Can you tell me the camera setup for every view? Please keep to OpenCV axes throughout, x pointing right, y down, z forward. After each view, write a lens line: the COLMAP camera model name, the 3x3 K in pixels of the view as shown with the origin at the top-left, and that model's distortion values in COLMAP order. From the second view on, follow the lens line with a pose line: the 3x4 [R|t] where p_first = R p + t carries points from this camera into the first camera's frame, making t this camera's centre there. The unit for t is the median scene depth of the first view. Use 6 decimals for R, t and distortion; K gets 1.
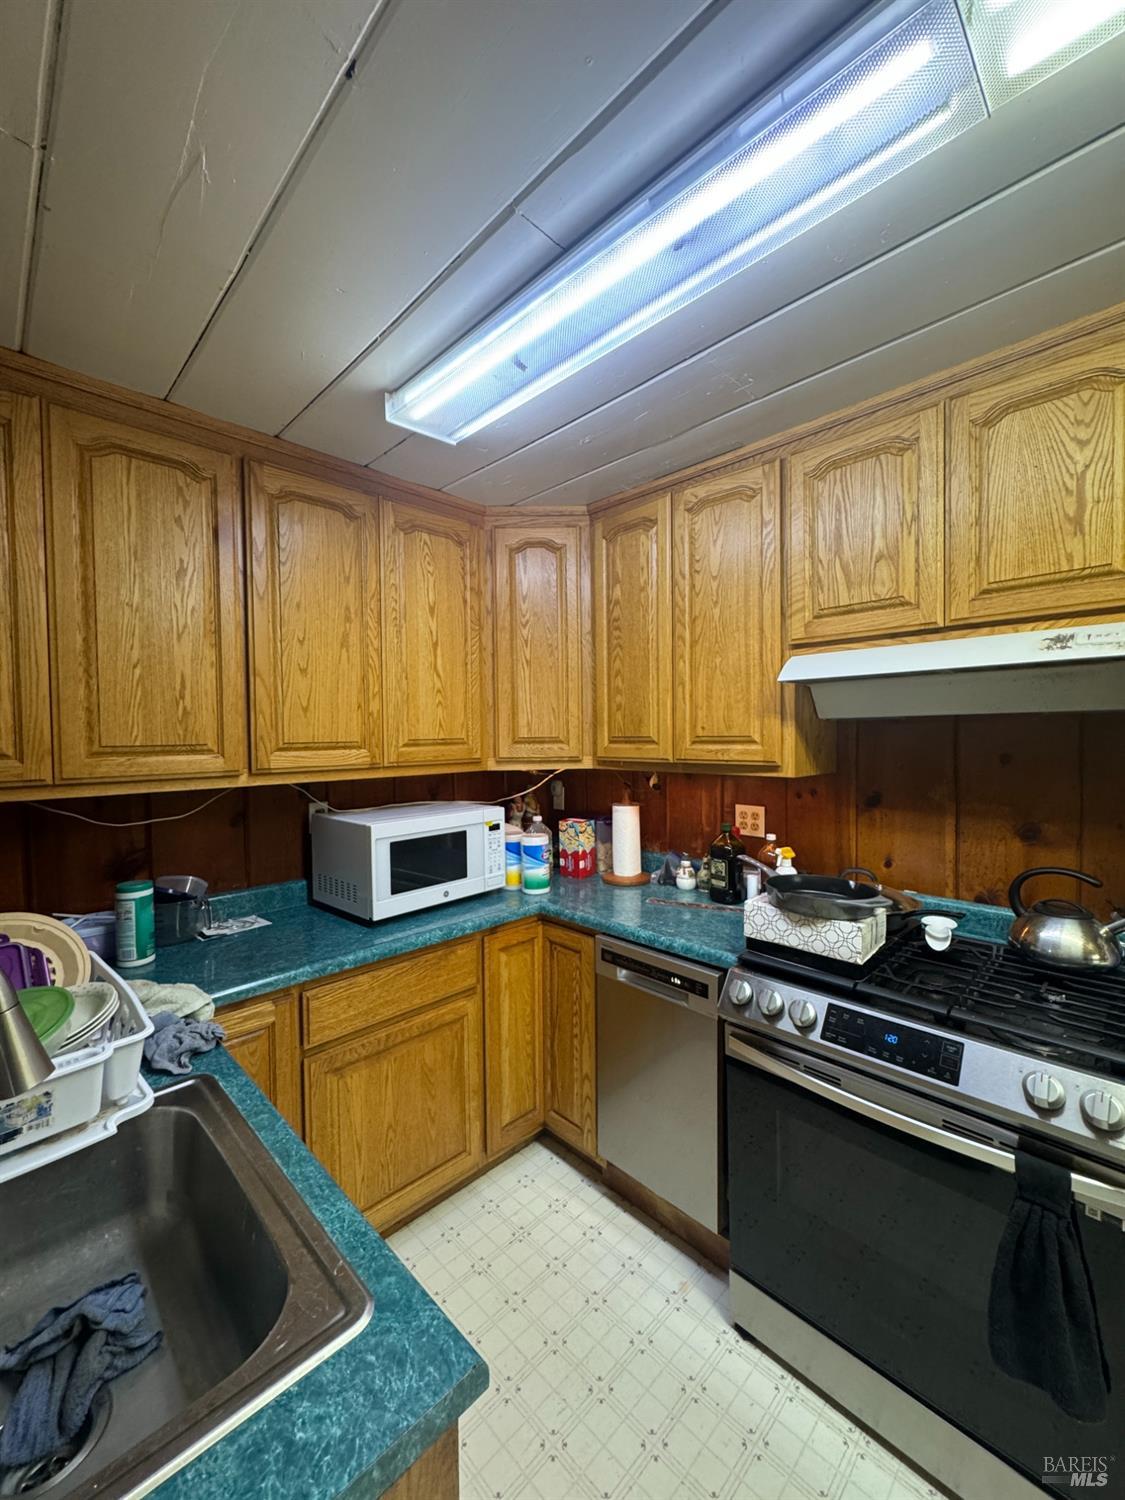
lens RADIAL K [[600.2, 0, 569.4], [0, 600.2, 749.5], [0, 0, 1]] dist [-0.005970, 0.001048]
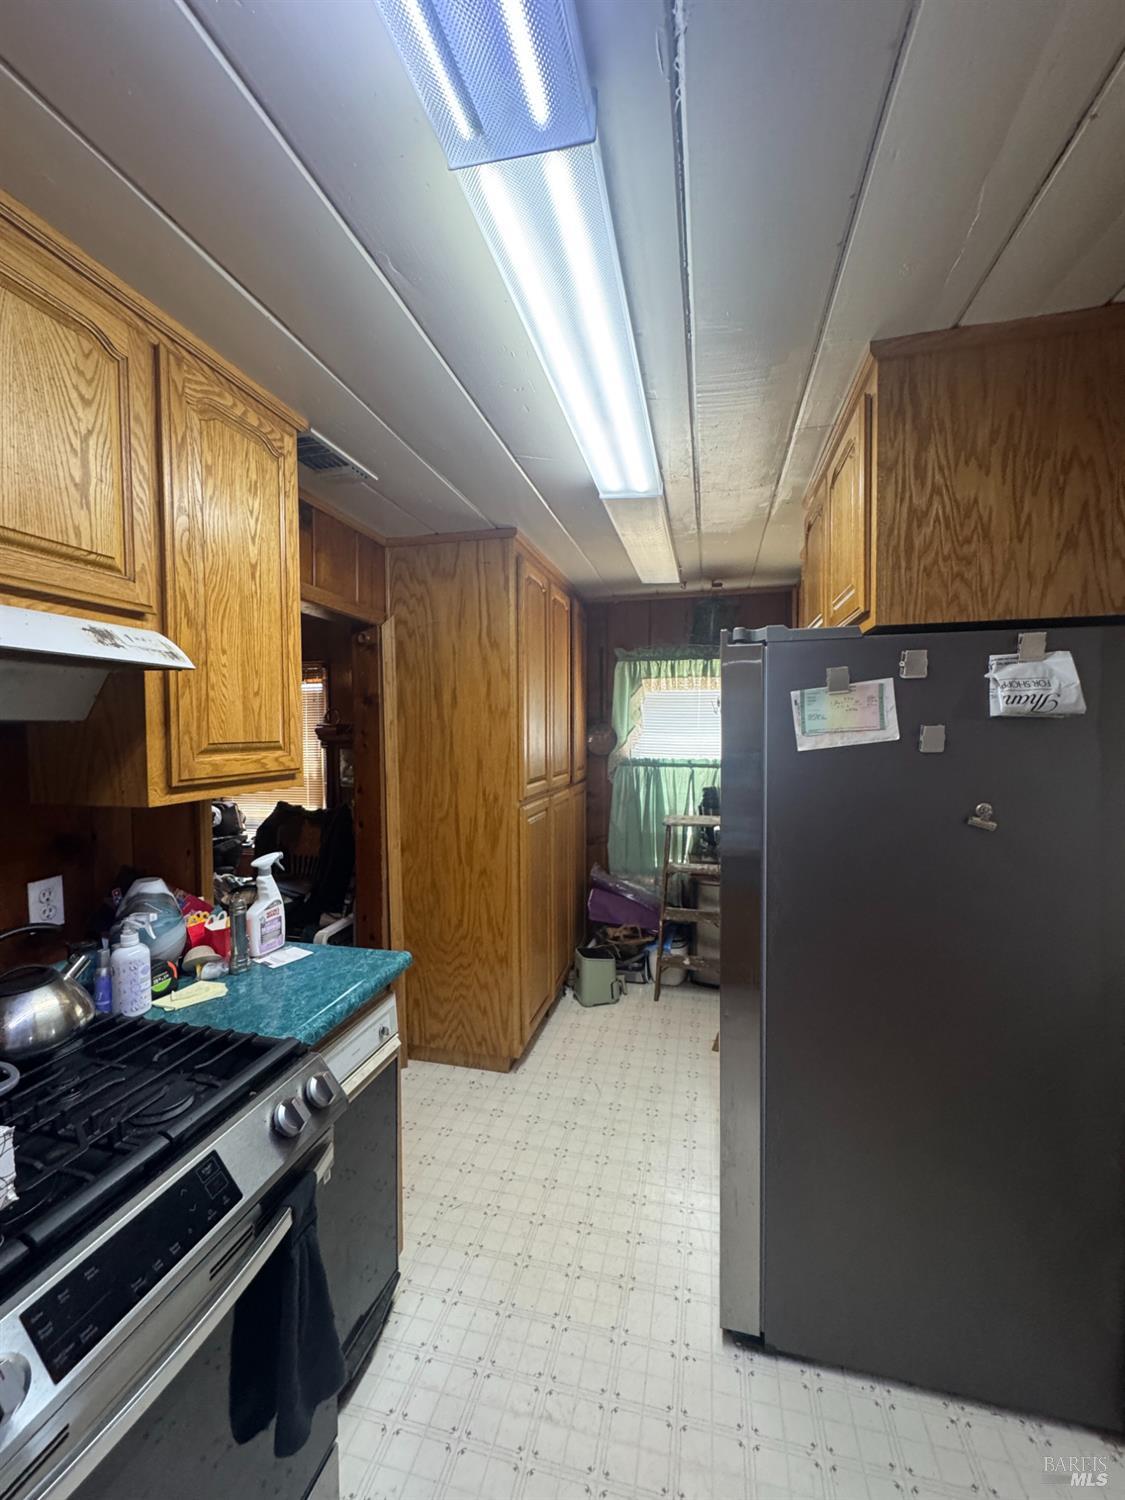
lens RADIAL K [[600.2, 0, 558.9], [0, 600.2, 750.0], [0, 0, 1]] dist [-0.005970, 0.001048]
pose [[-0.519364, -0.014385, 0.854432, -0.136682], [0.033742, 0.998733, 0.037325, -0.023586], [-0.853887, 0.048215, -0.518221, 0.602324]]
